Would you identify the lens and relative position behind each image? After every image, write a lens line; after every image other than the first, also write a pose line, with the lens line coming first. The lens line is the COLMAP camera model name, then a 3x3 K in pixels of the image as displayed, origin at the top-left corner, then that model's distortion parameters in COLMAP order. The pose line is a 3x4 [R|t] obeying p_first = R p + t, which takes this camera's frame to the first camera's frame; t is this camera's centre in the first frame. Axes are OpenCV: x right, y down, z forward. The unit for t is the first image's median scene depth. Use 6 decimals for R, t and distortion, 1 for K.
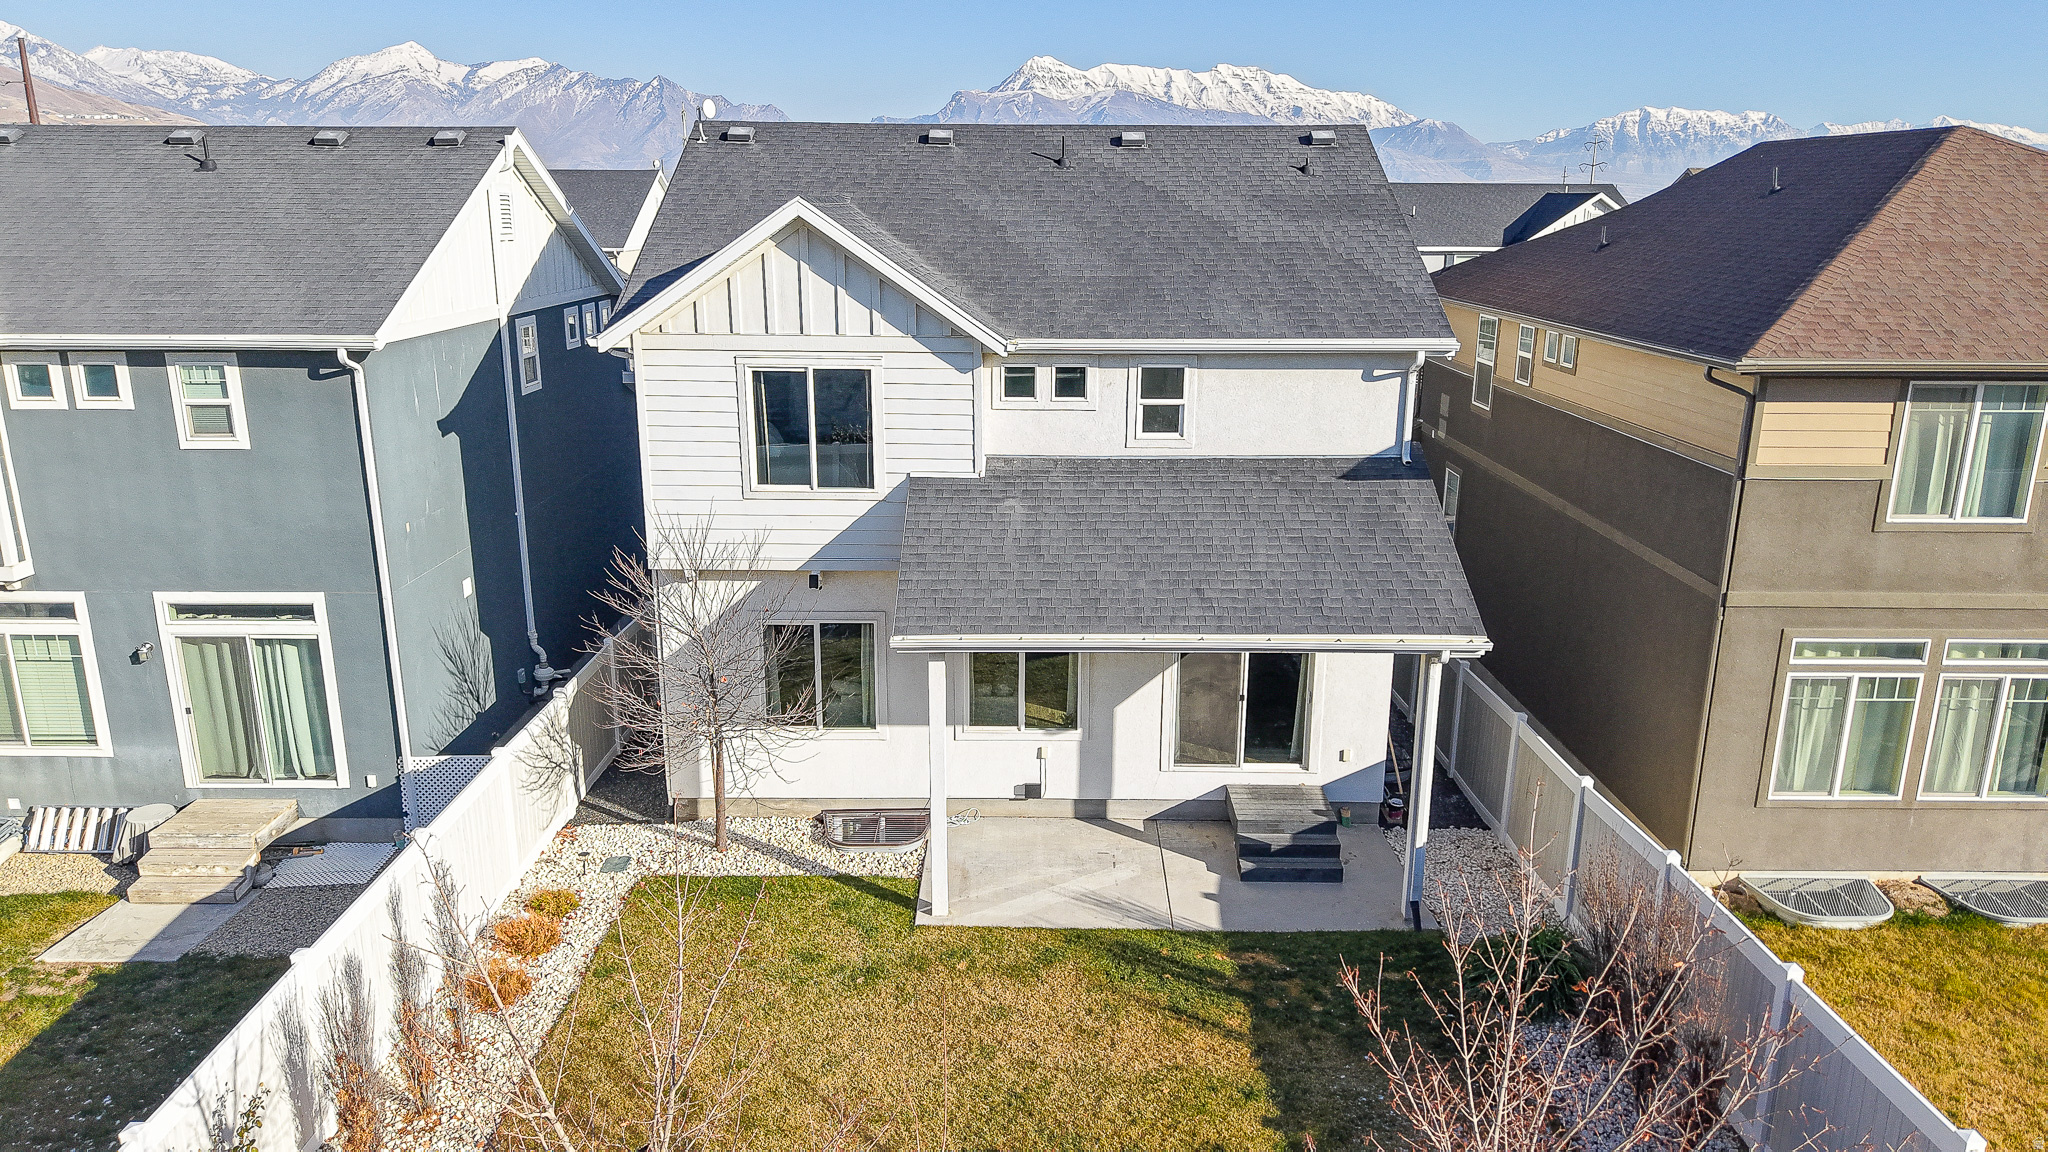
lens RADIAL K [[1354.5, 0, 1024.0], [0, 1354.5, 576.0], [0, 0, 1]] dist [0.023811, -0.037081]
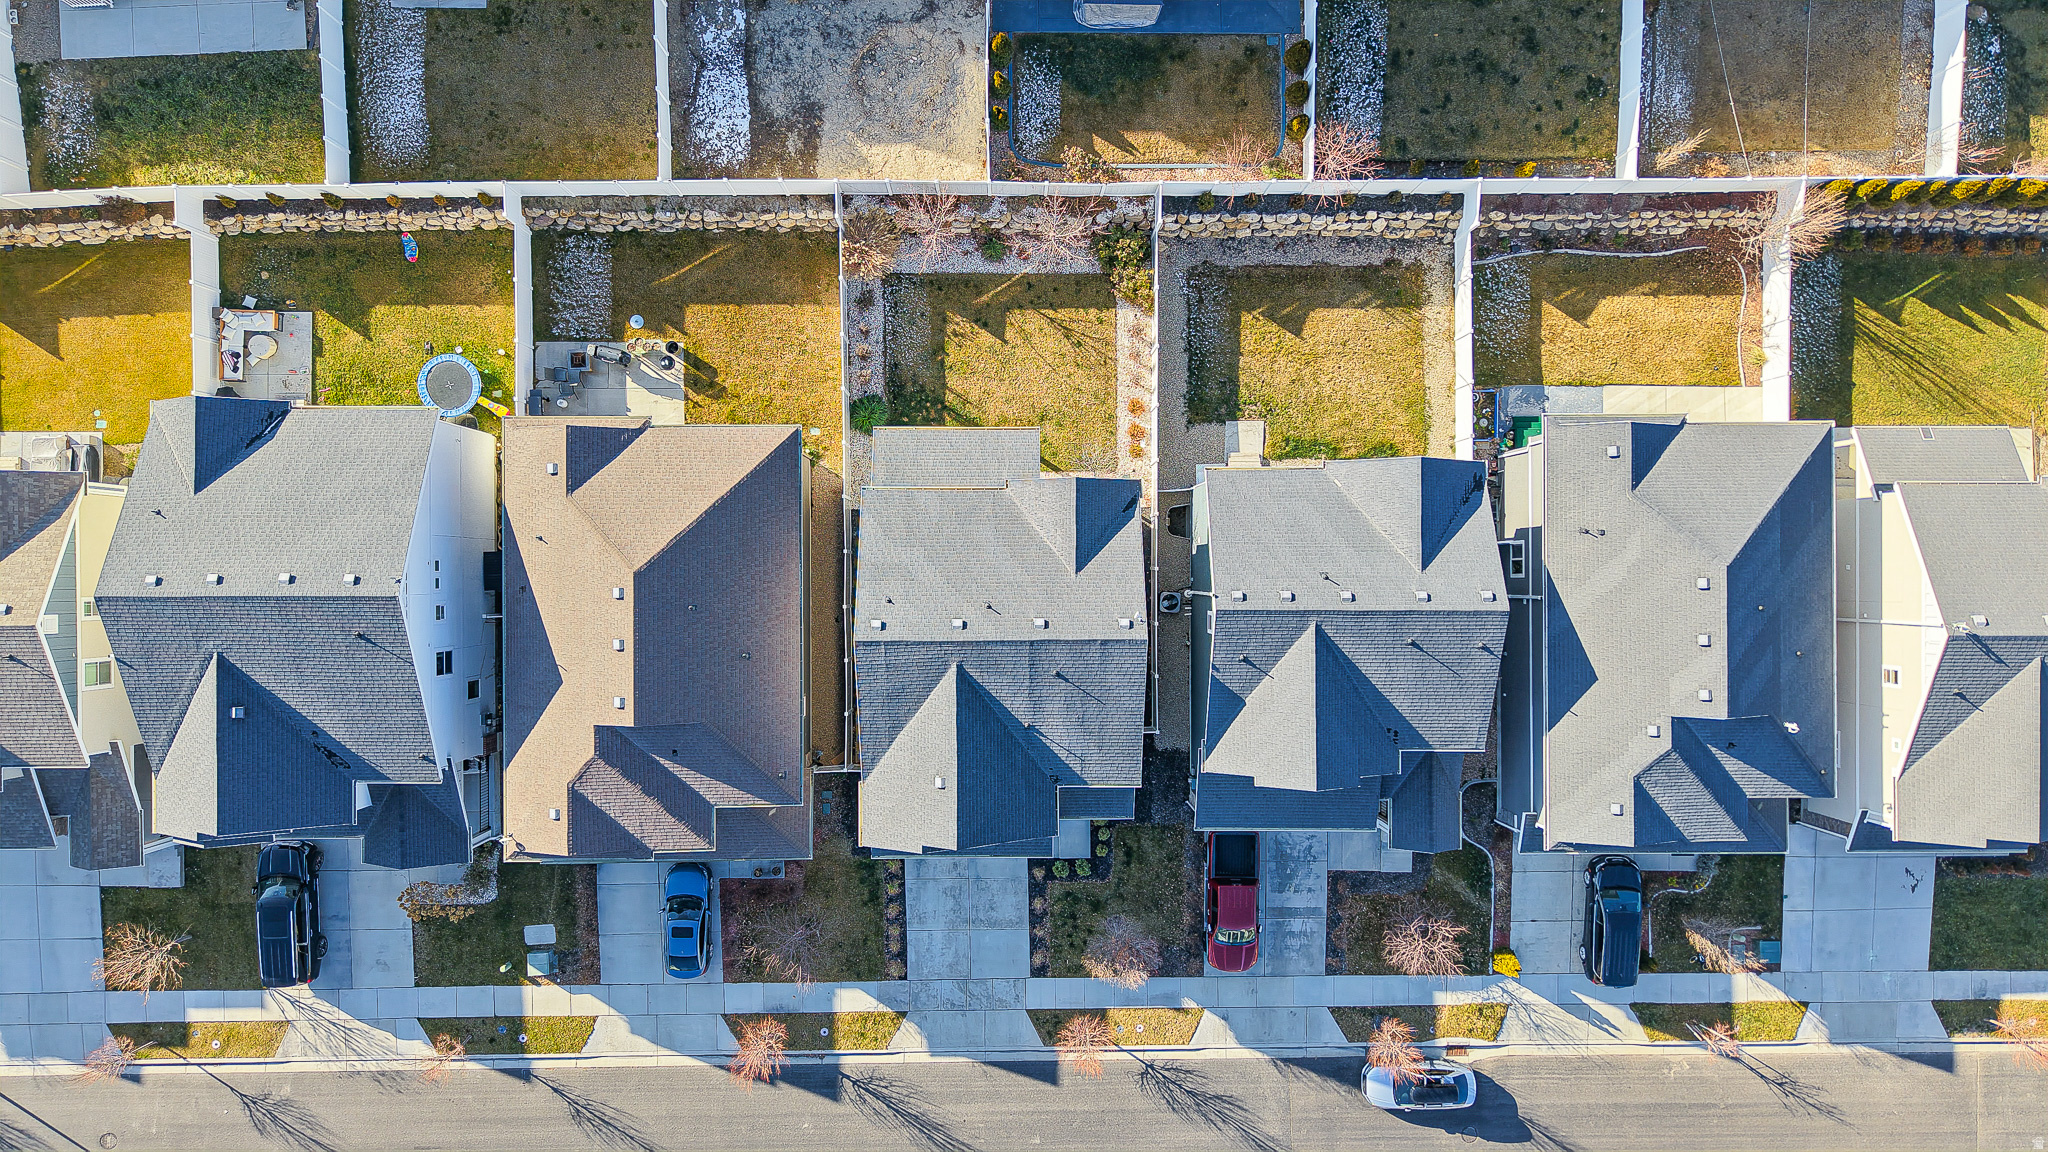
lens RADIAL K [[1370.2, 0, 1024.0], [0, 1370.2, 576.0], [0, 0, 1]] dist [0.033626, -0.039831]
pose [[-0.999744, 0.004980, -0.022082, 0.022197], [-0.022600, -0.275180, 0.961127, -3.111469], [-0.001290, 0.961380, 0.275222, 0.321699]]
